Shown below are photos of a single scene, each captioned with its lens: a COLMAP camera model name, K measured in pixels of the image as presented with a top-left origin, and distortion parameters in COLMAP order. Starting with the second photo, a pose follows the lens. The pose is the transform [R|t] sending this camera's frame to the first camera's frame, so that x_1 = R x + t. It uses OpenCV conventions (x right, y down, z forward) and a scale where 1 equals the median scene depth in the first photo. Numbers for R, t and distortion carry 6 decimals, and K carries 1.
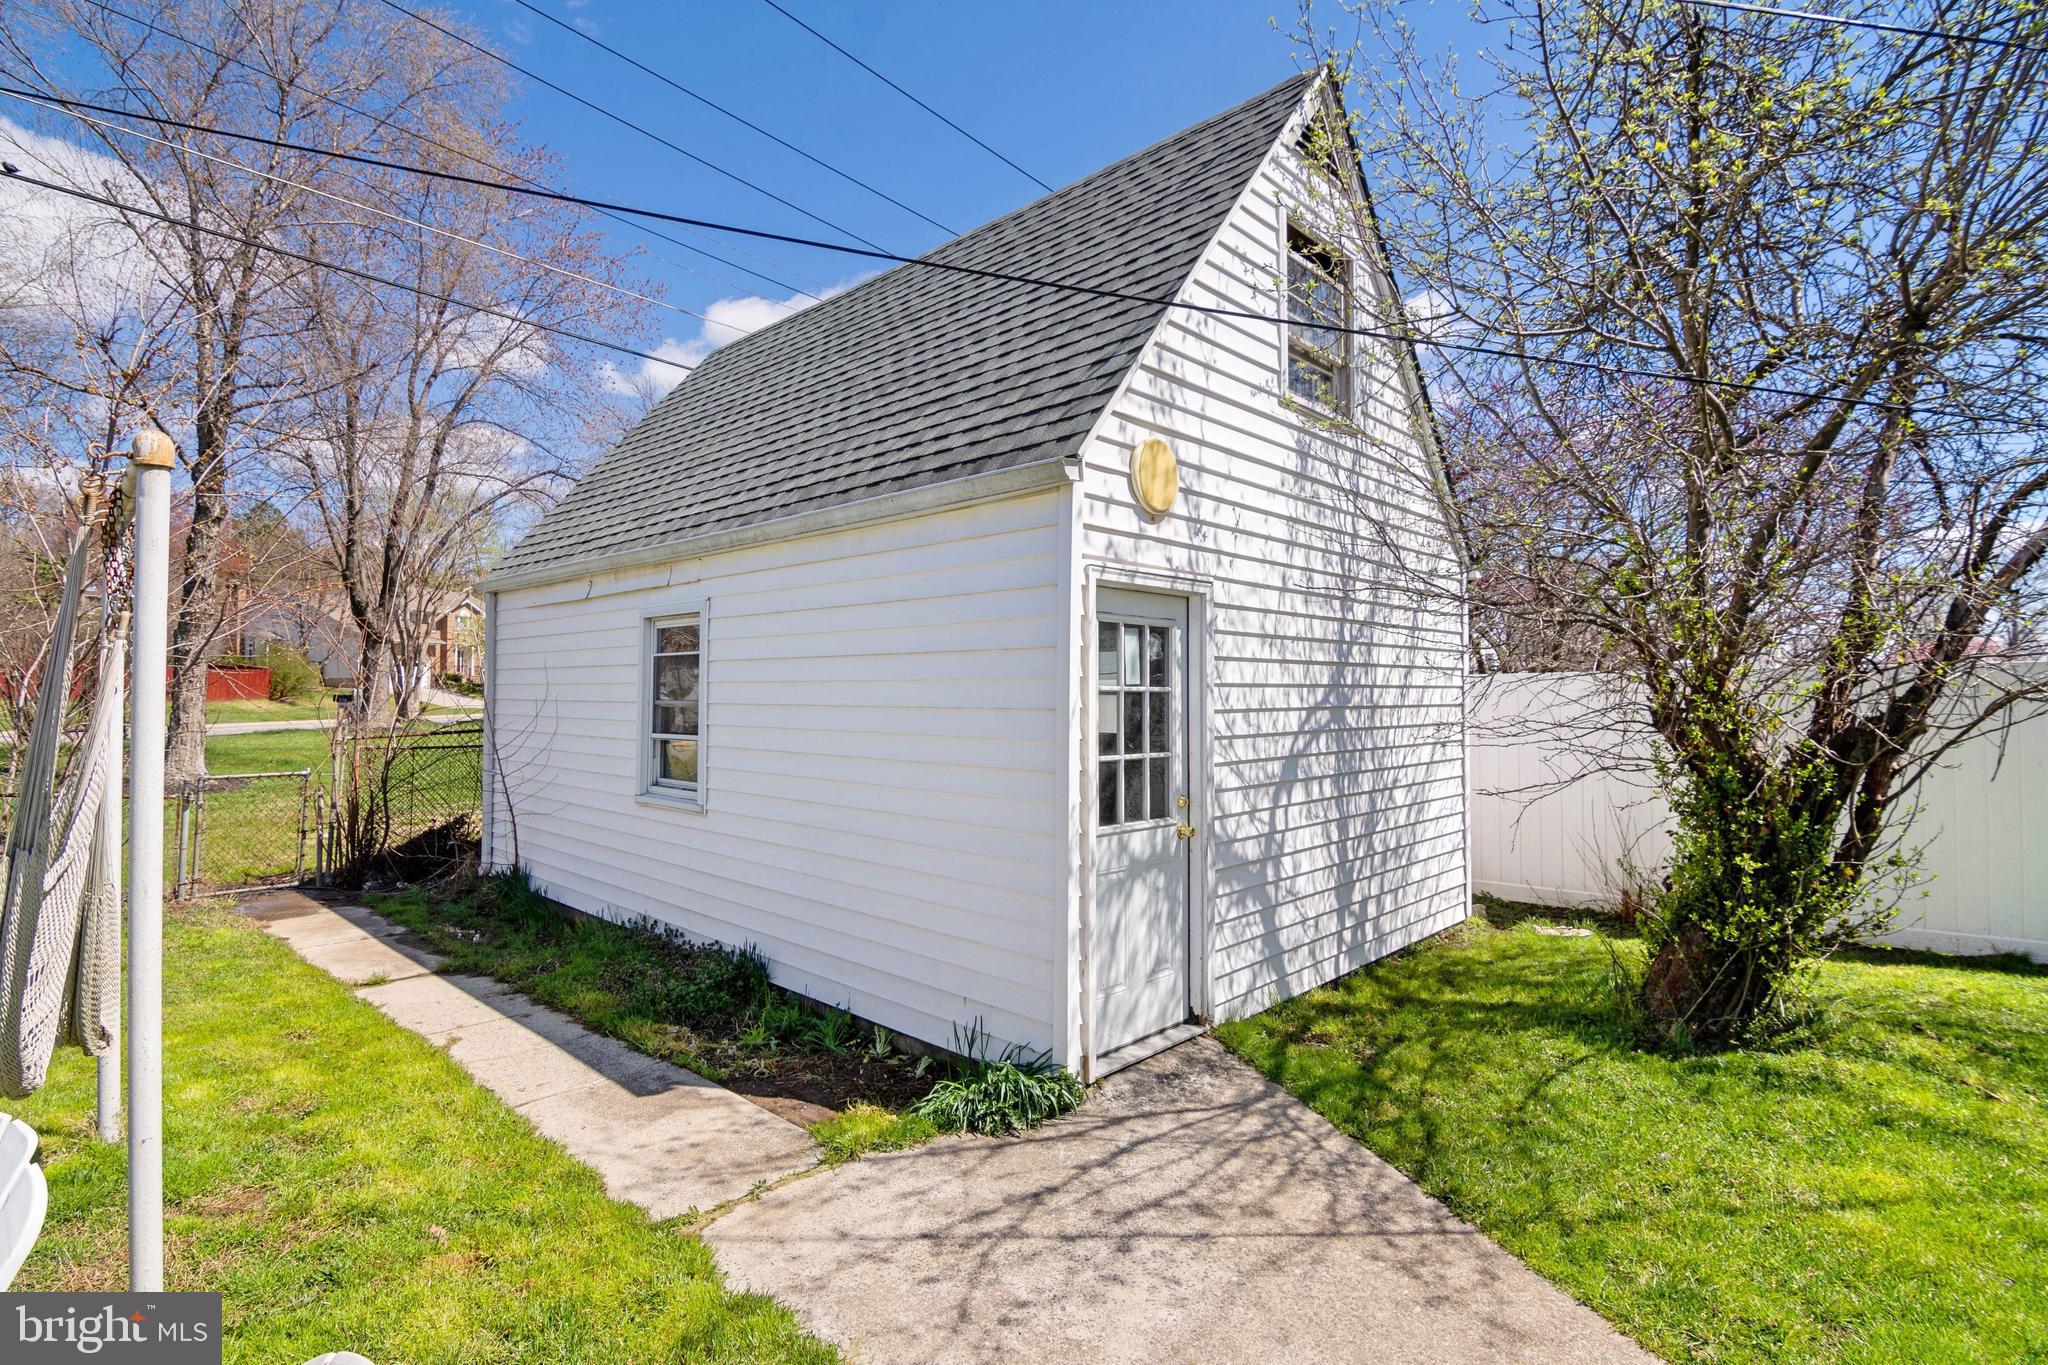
lens RADIAL K [[967.9, 0, 1028.0], [0, 967.9, 735.9], [0, 0, 1]] dist [0.008728, -0.007746]
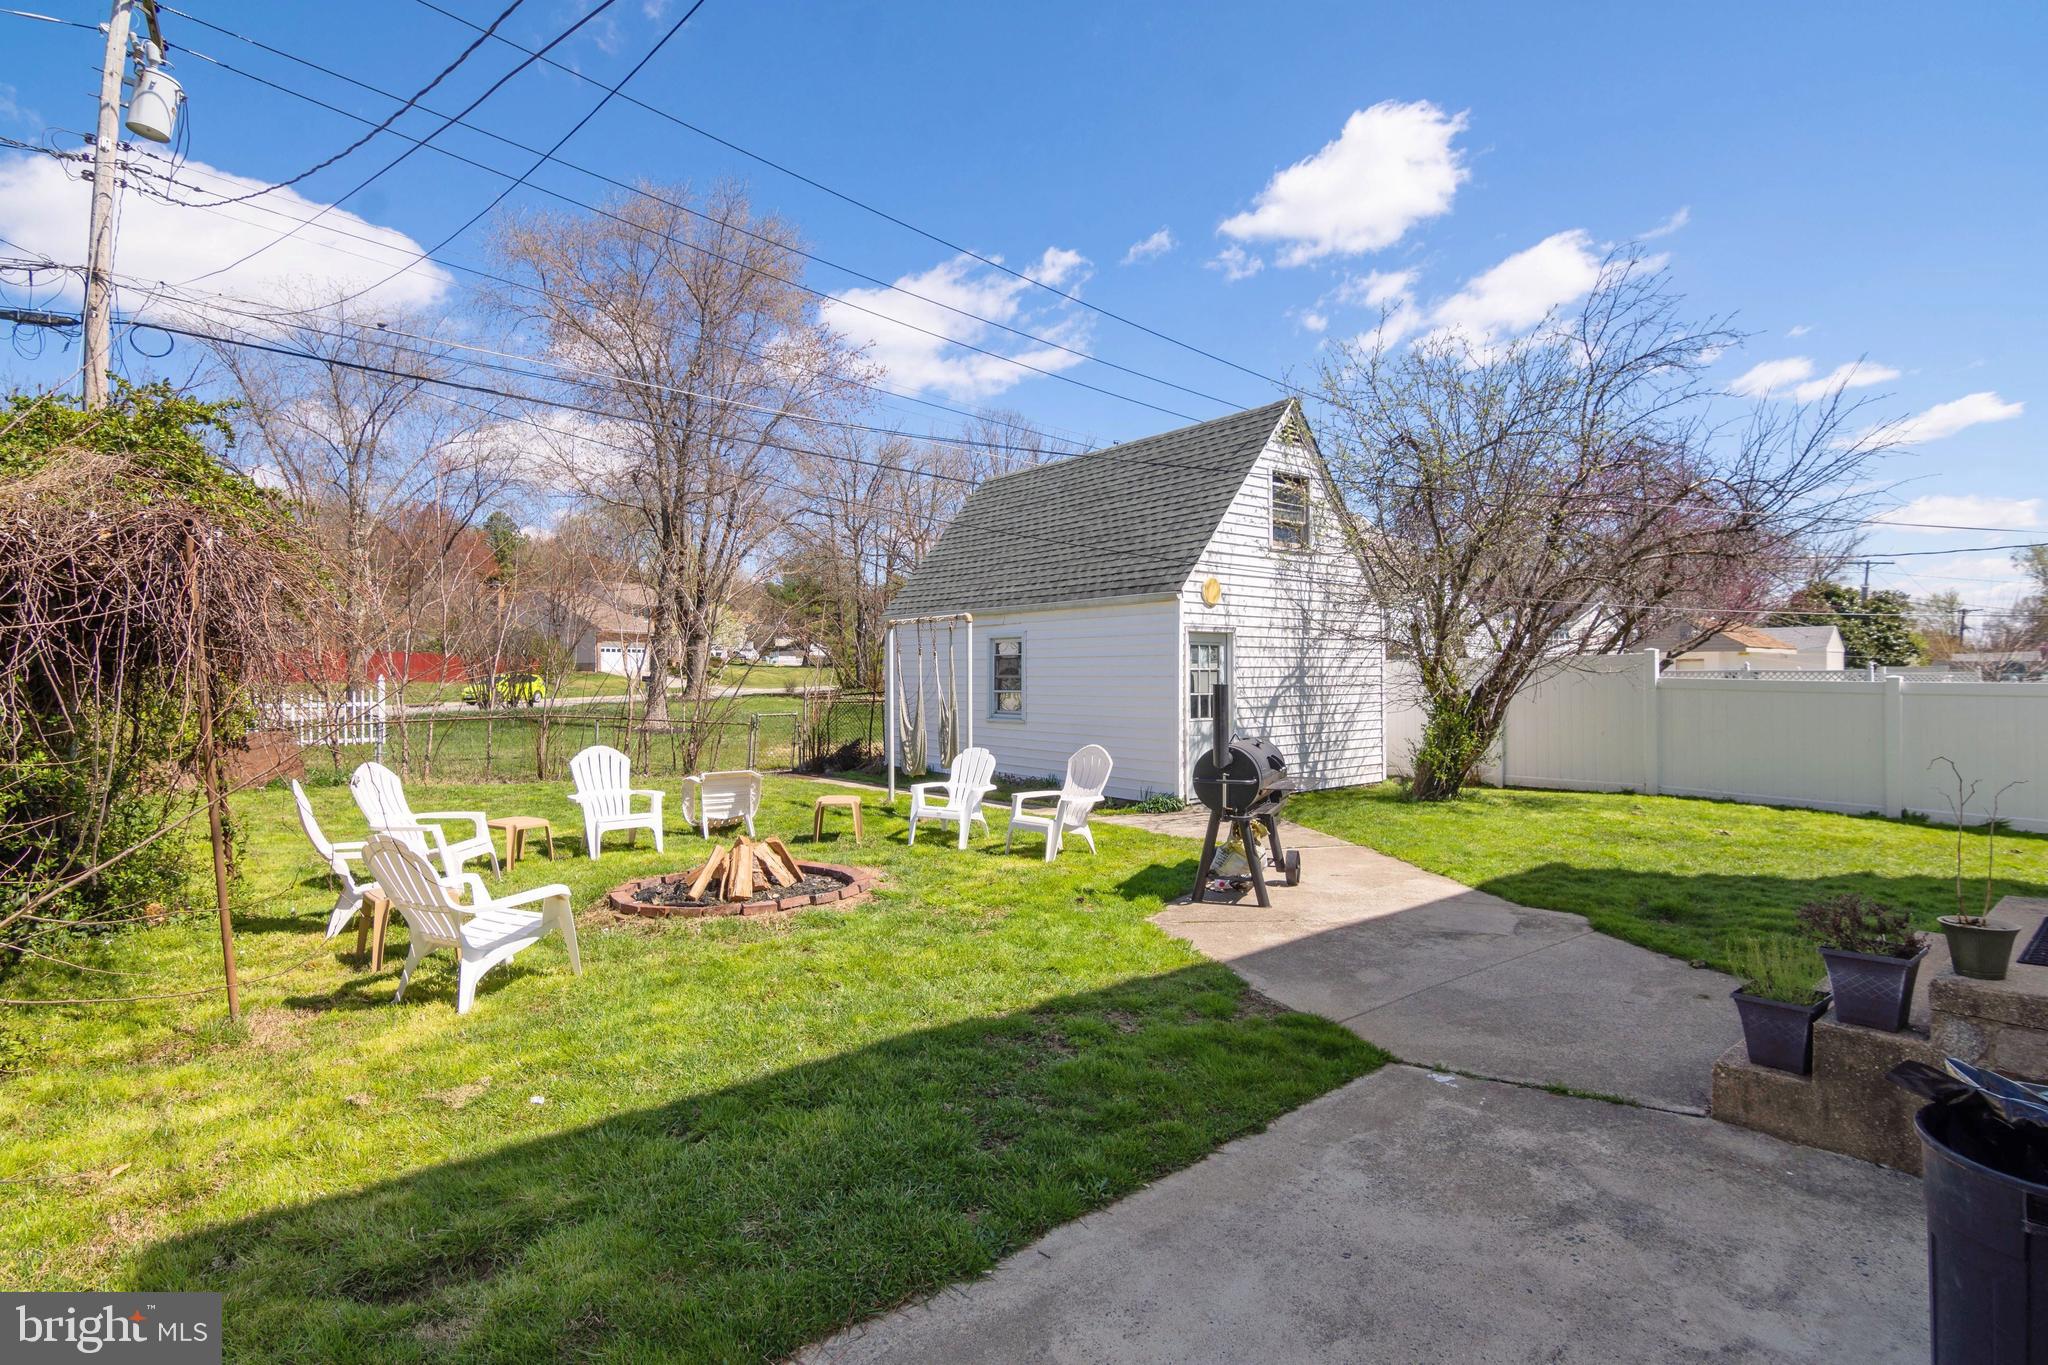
lens RADIAL K [[968.8, 0, 1031.3], [0, 968.8, 678.6], [0, 0, 1]] dist [0.002000, -0.008377]
pose [[0.990451, -0.005522, -0.137757, 0.003176], [0.000308, 0.999284, -0.037837, 0.065692], [0.137868, 0.037433, 0.989743, -1.434941]]
